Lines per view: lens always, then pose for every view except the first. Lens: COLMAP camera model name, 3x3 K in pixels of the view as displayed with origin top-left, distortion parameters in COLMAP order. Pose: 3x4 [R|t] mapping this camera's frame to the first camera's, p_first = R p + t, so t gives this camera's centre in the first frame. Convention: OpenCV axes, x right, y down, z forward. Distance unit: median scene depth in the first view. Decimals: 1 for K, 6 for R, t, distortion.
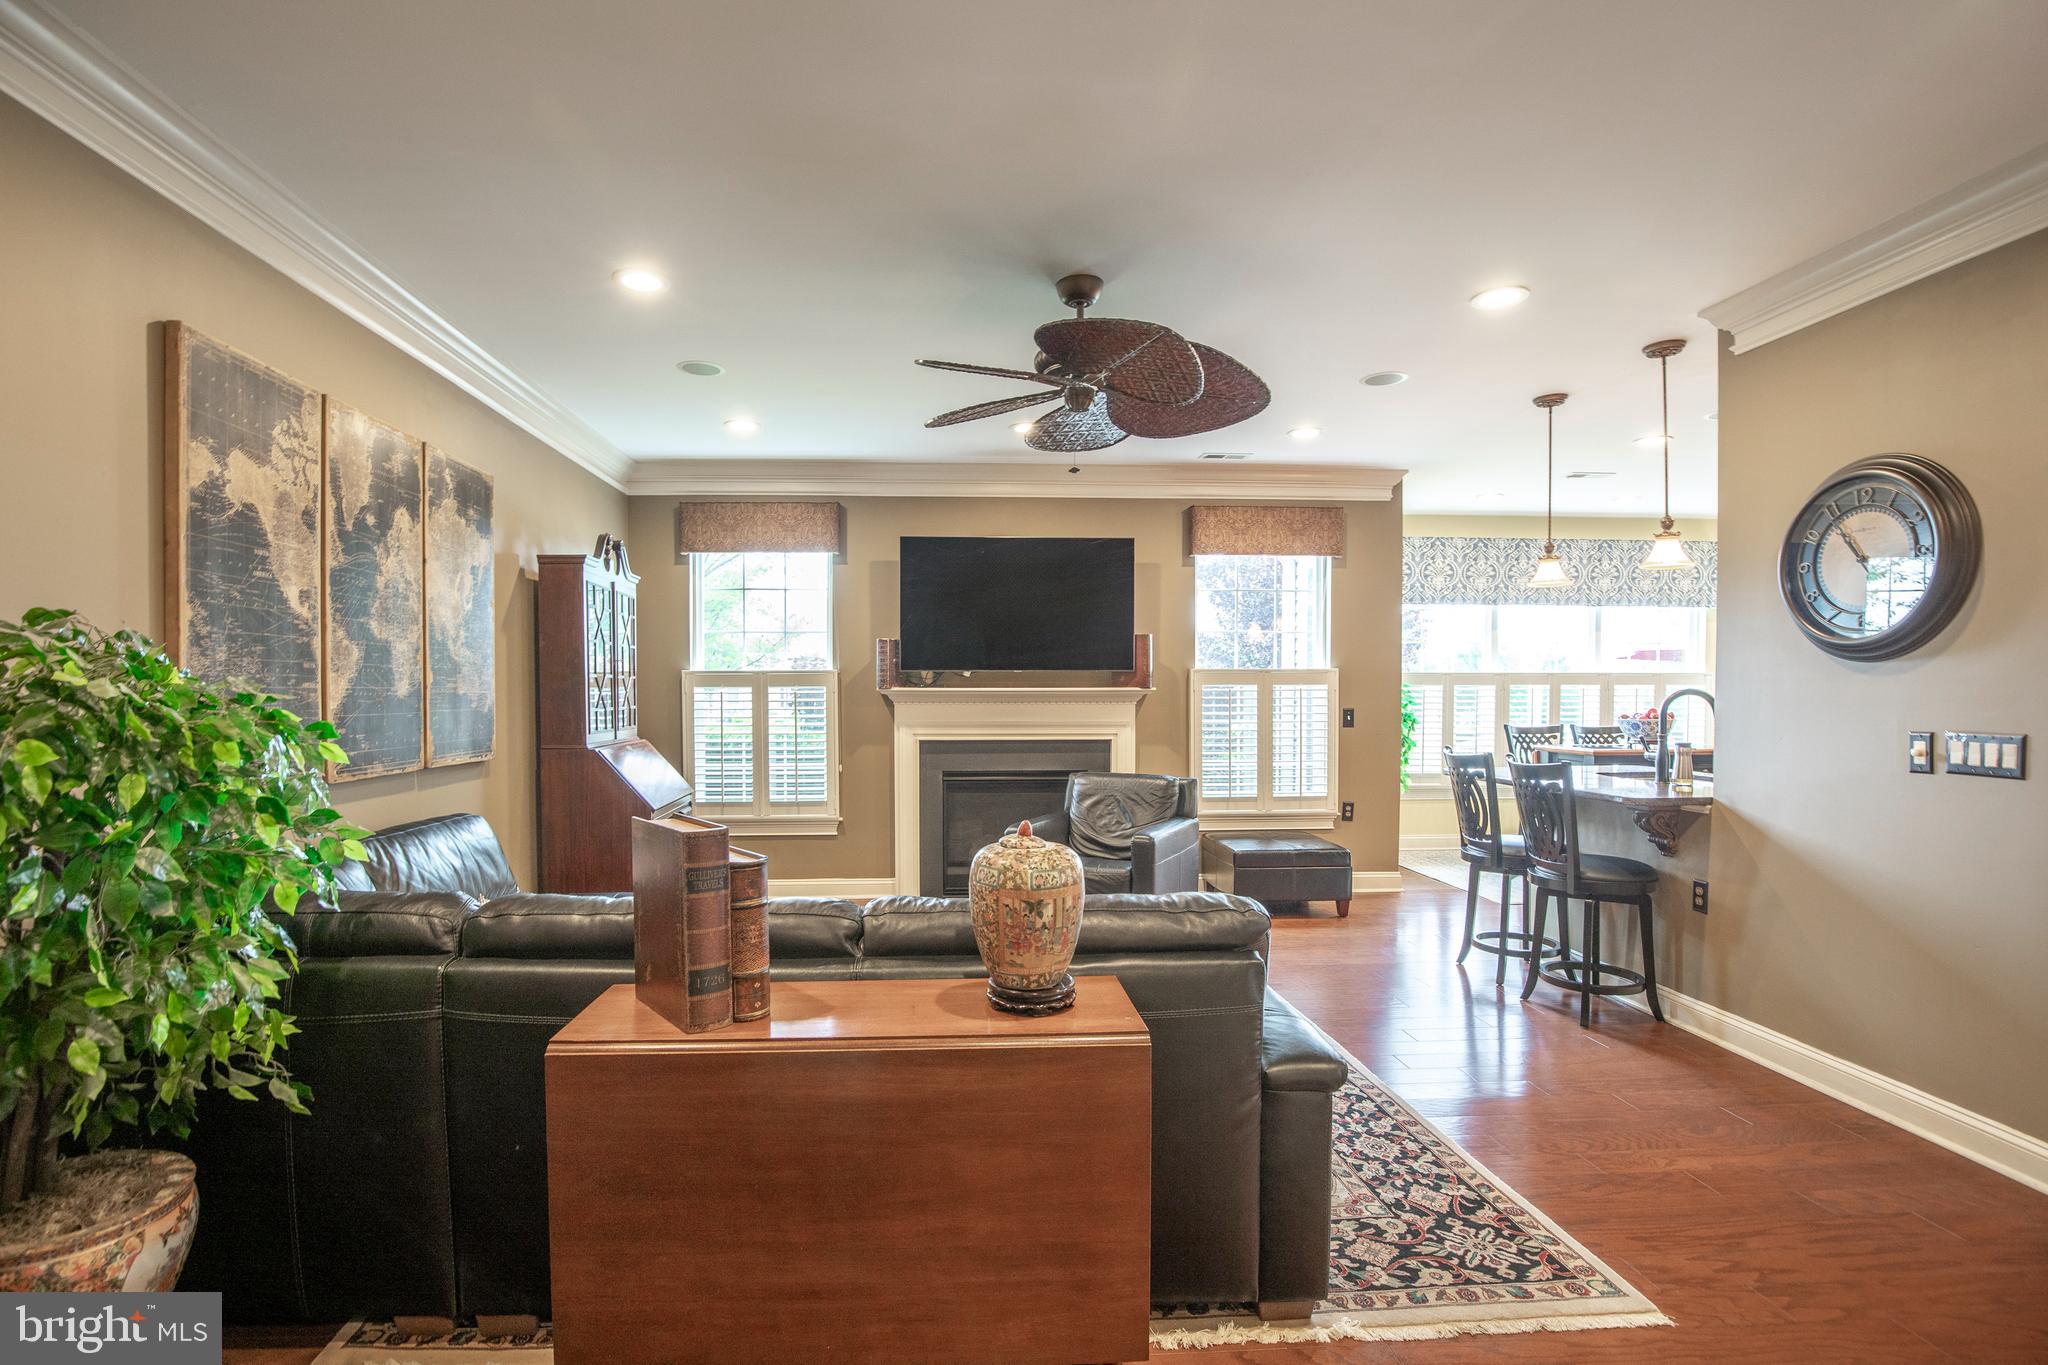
lens RADIAL K [[952.5, 0, 1009.9], [0, 952.5, 690.8], [0, 0, 1]] dist [-0.029766, 0.002547]
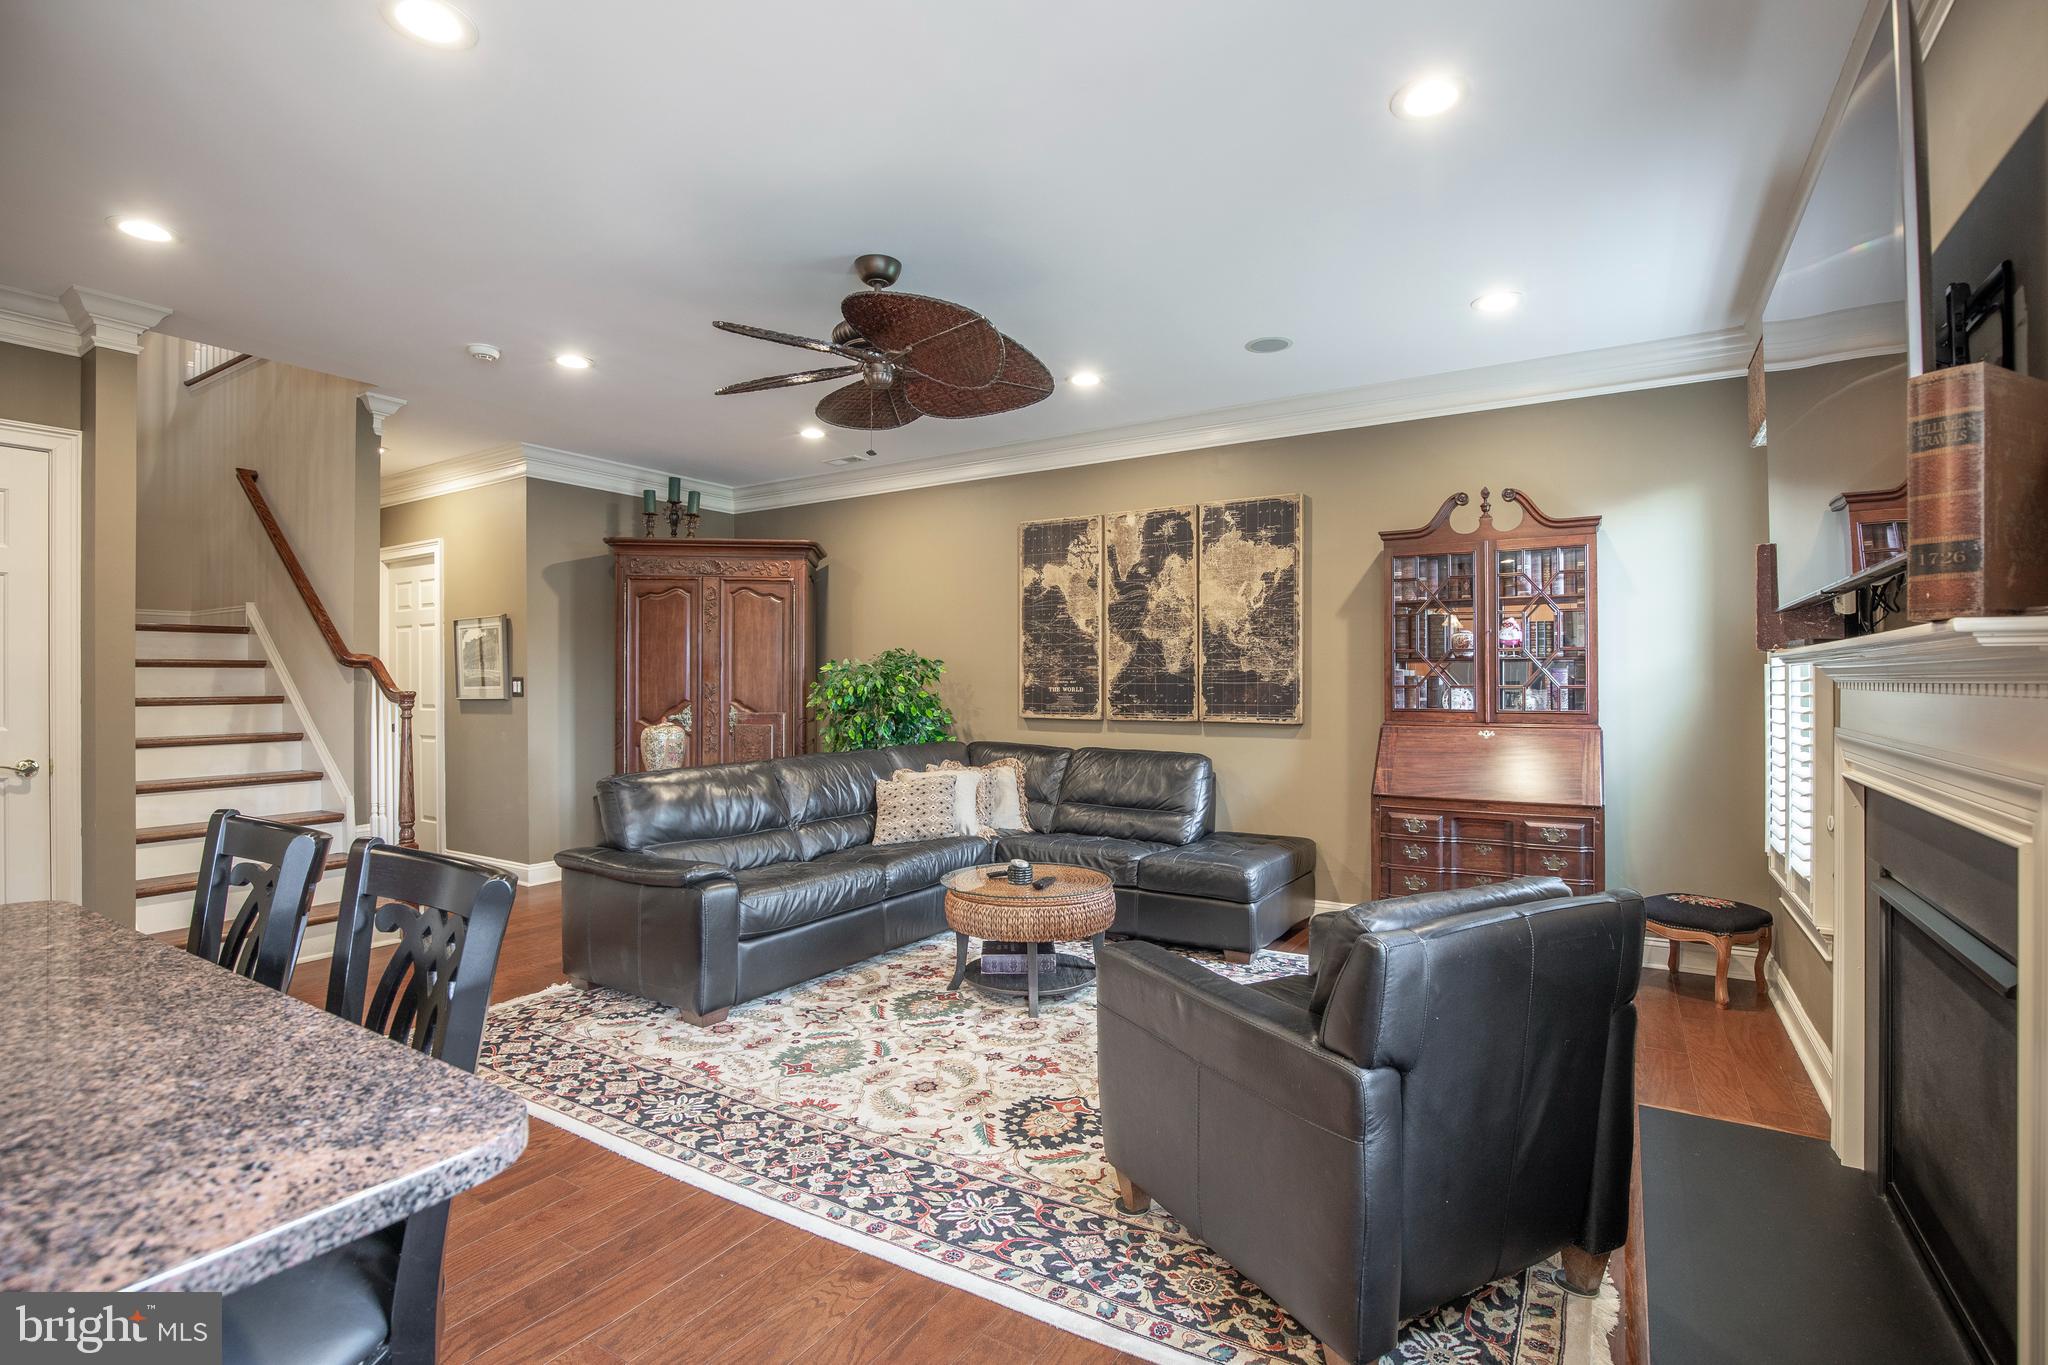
lens RADIAL K [[952.5, 0, 1017.3], [0, 952.5, 680.3], [0, 0, 1]] dist [-0.029766, 0.002547]
pose [[-0.598211, 0.005357, -0.801321, 0.972690], [0.005306, 0.999982, 0.002725, 0.015346], [0.801321, -0.002622, -0.598229, 2.121241]]
